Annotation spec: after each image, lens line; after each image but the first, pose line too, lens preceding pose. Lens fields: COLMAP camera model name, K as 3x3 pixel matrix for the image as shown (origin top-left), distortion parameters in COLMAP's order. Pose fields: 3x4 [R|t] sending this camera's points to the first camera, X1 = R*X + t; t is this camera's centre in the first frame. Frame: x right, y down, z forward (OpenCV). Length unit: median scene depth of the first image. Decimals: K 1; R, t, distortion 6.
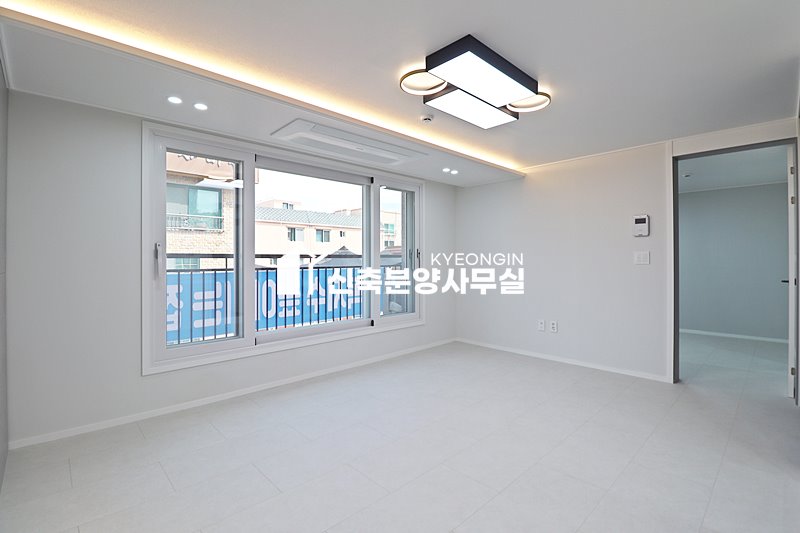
lens RADIAL K [[370.5, 0, 405.9], [0, 370.5, 264.8], [0, 0, 1]] dist [-0.015838, -0.006238]
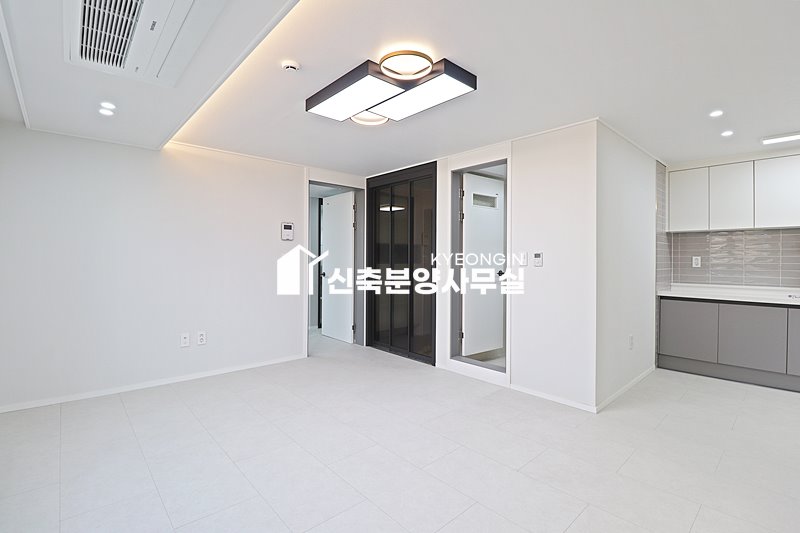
lens RADIAL K [[364.9, 0, 403.8], [0, 364.9, 261.6], [0, 0, 1]] dist [-0.014506, -0.000372]
pose [[0.025735, 0.001987, 0.999667, -0.513550], [0.003265, 0.999993, -0.002072, -0.007217], [-0.999663, 0.003317, 0.025728, 0.612706]]
